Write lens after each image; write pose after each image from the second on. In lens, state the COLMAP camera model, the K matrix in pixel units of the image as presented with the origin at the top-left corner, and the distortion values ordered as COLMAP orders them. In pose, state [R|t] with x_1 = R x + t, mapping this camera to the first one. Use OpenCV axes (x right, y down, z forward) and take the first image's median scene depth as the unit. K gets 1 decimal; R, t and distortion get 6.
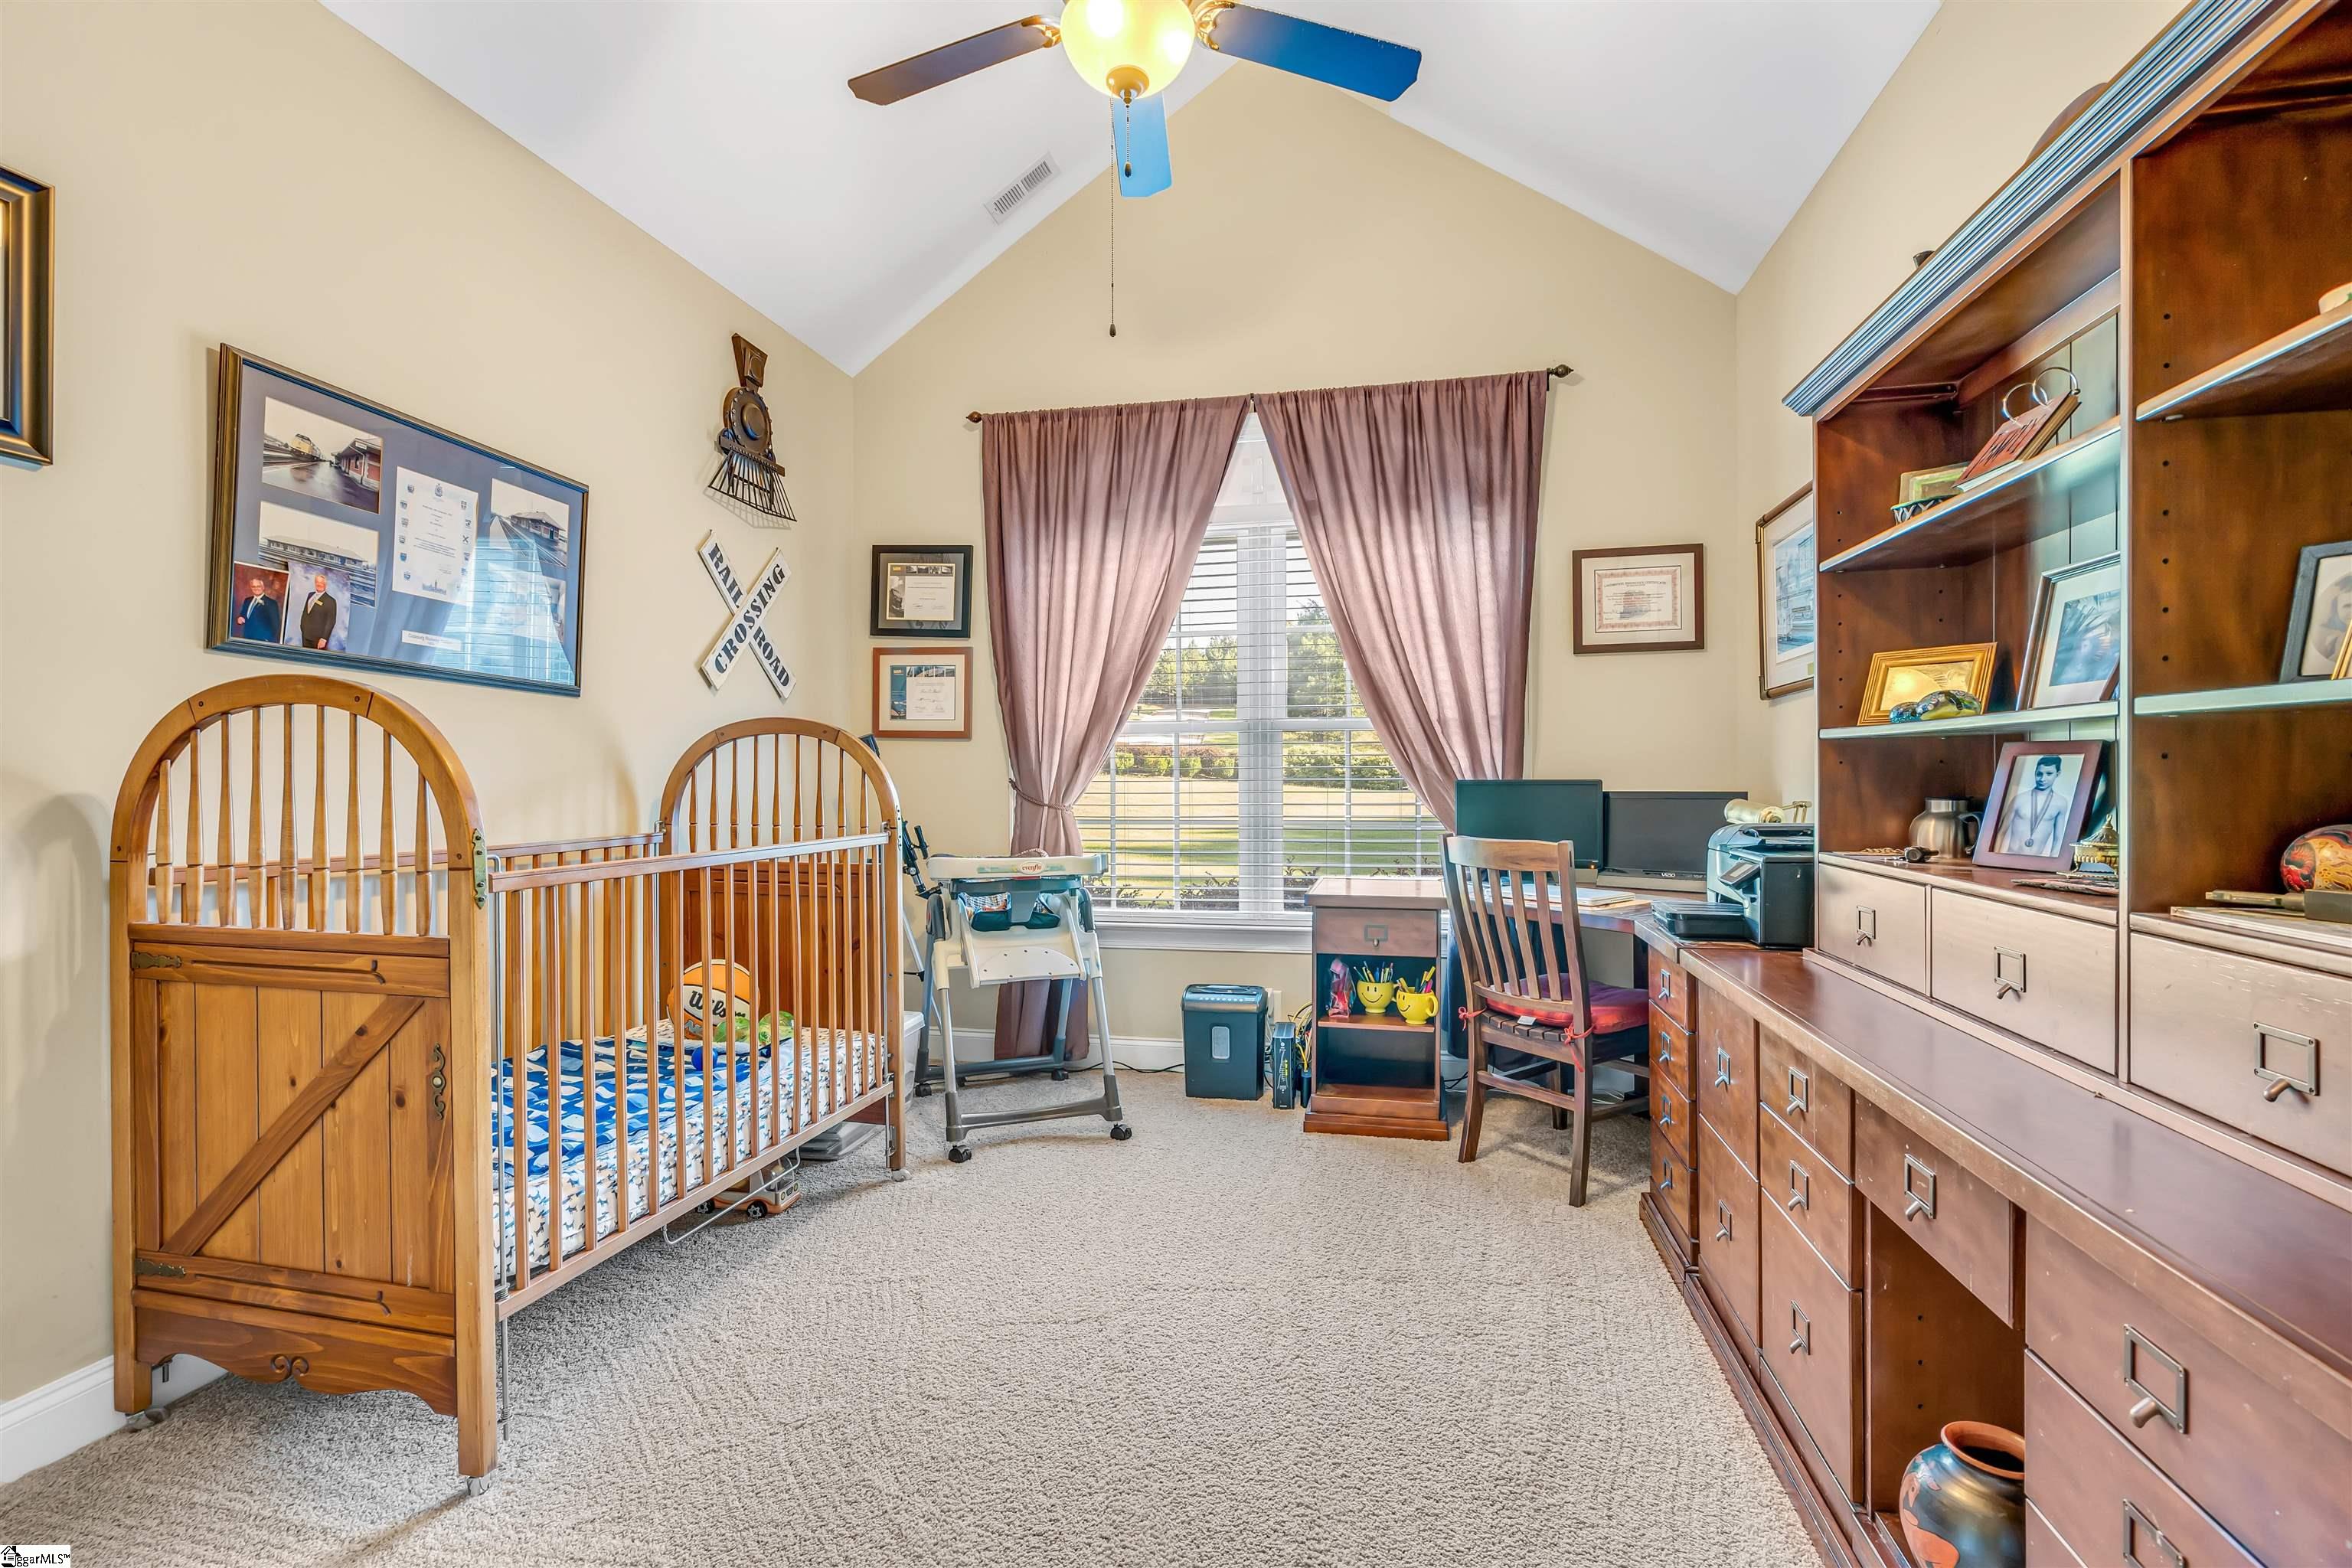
lens RADIAL K [[1074.5, 0, 1170.6], [0, 1074.5, 783.0], [0, 0, 1]] dist [0.000045, 0.000051]
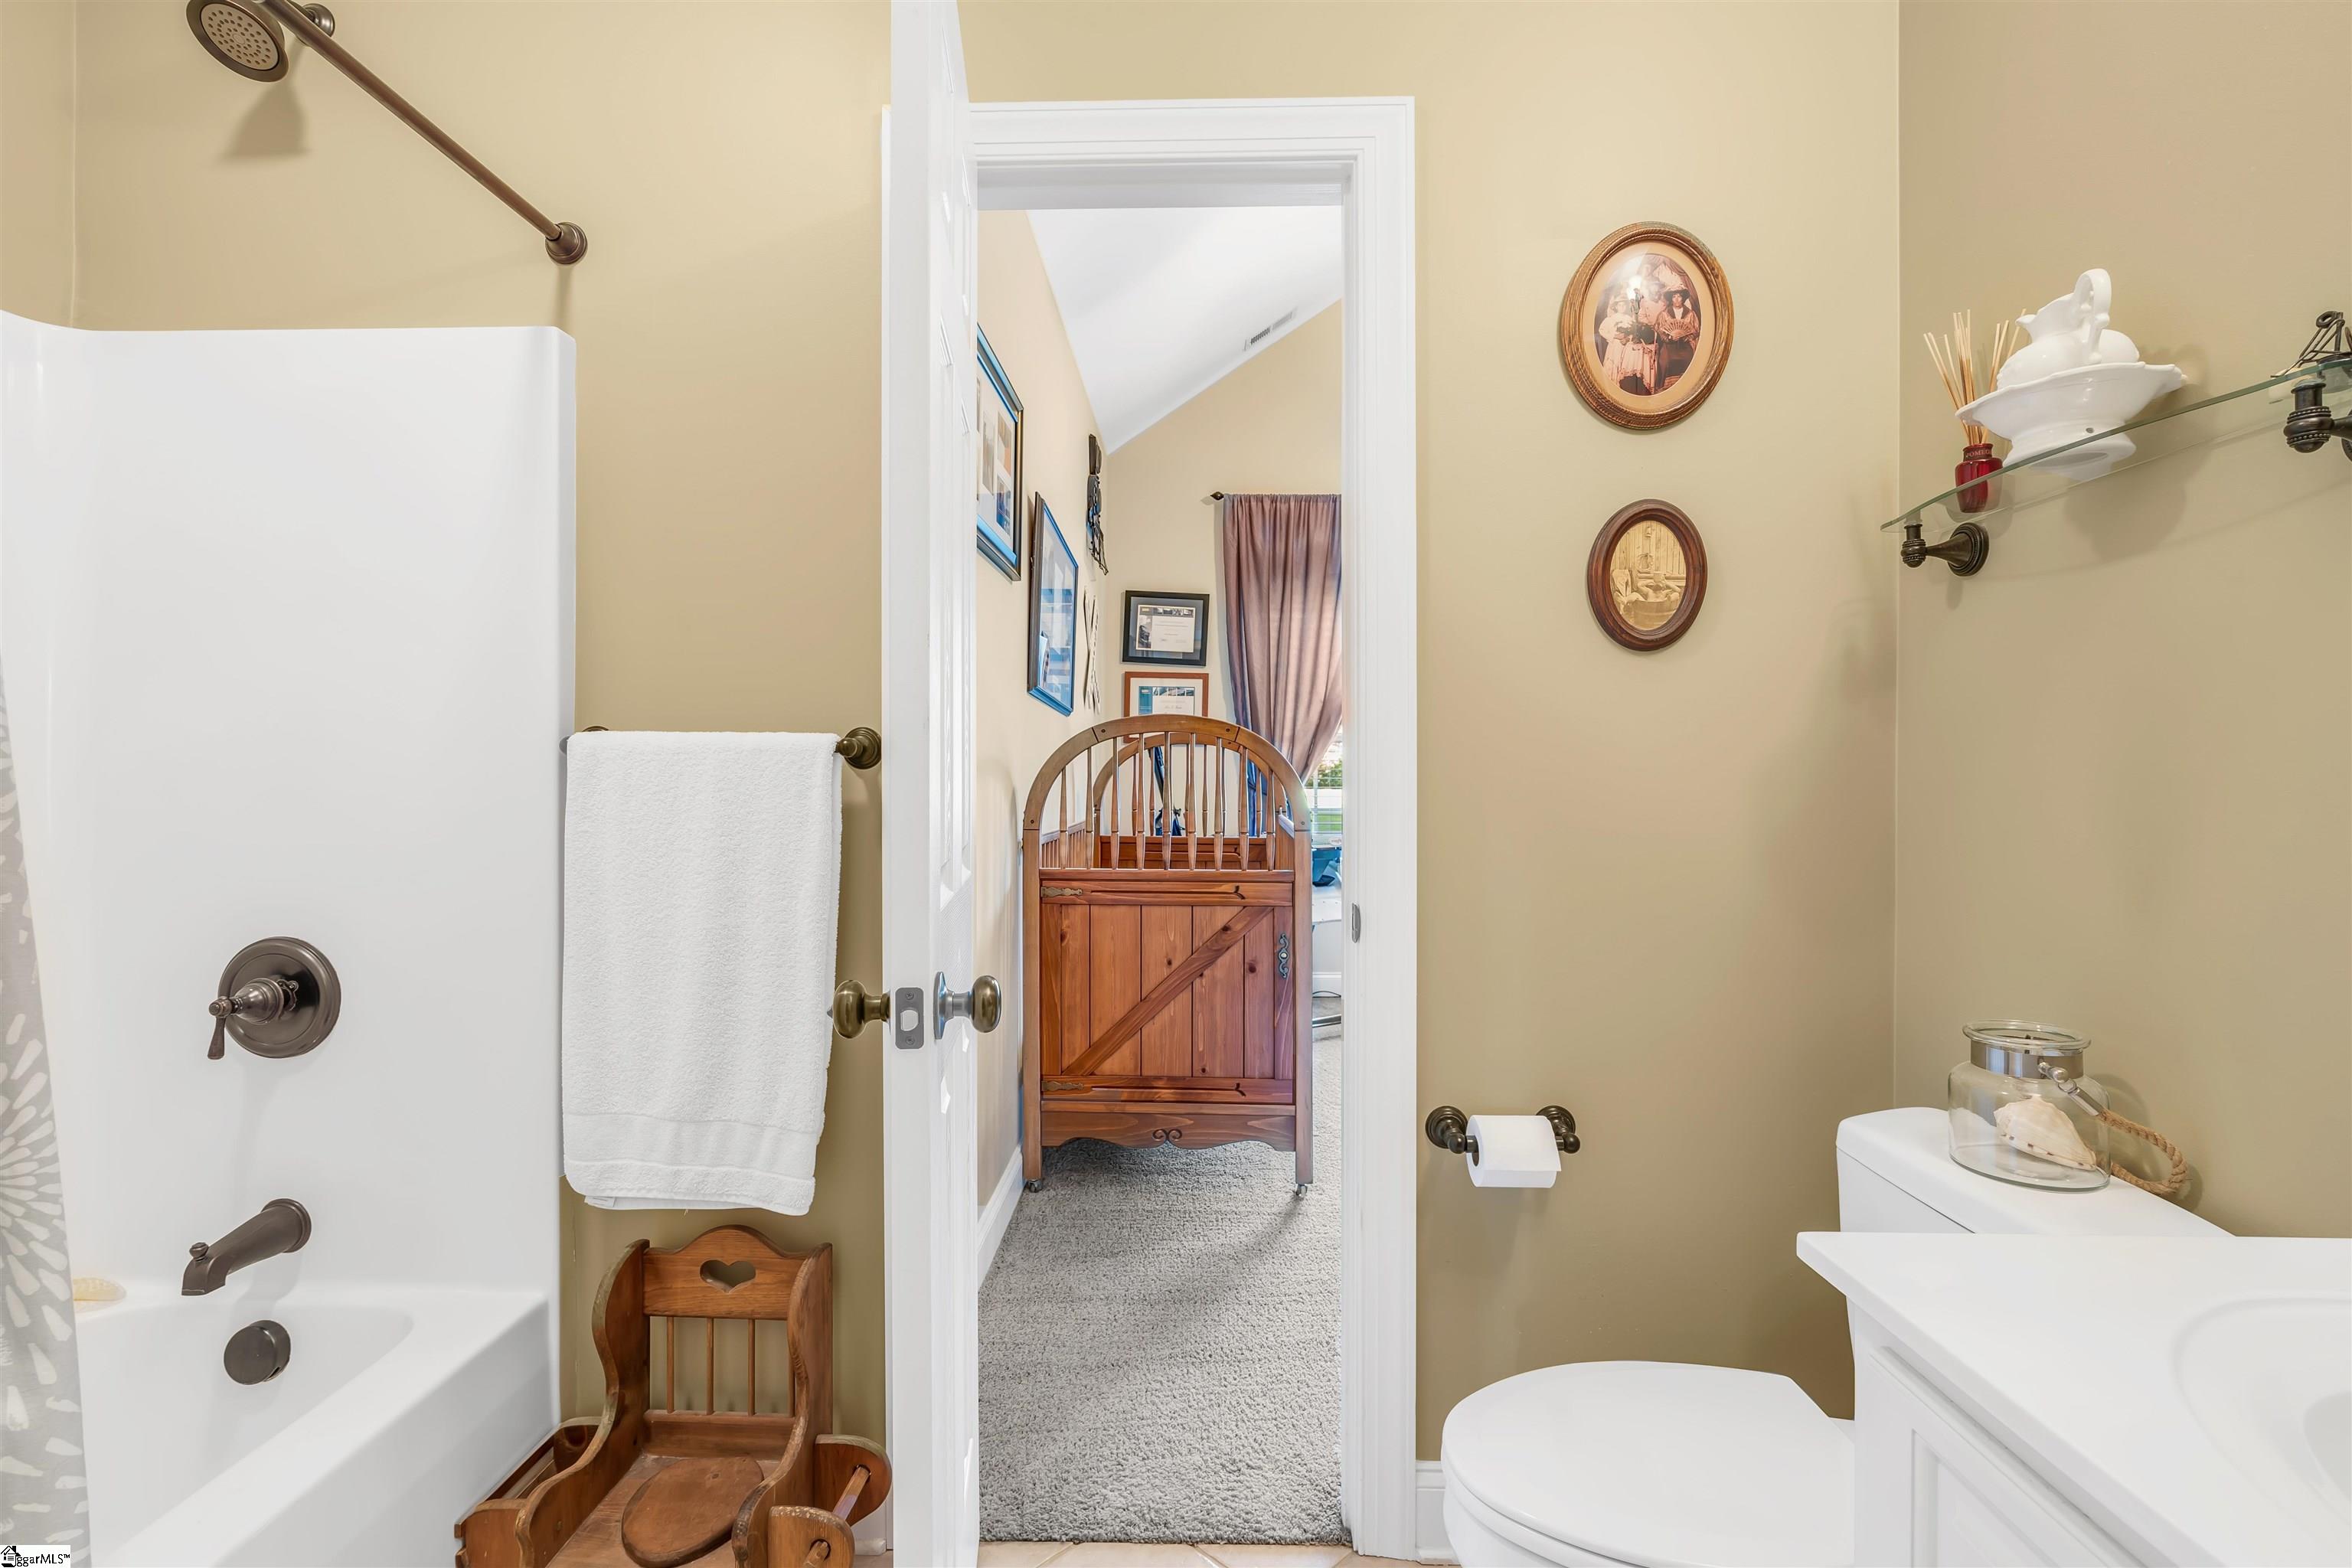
lens RADIAL K [[1074.5, 0, 1177.0], [0, 1074.5, 774.6], [0, 0, 1]] dist [0.000045, 0.000051]
pose [[0.982585, 0.000780, 0.185812, -1.059739], [-0.000411, 0.999998, -0.002027, -0.005665], [-0.185814, 0.001915, 0.982583, -0.589813]]
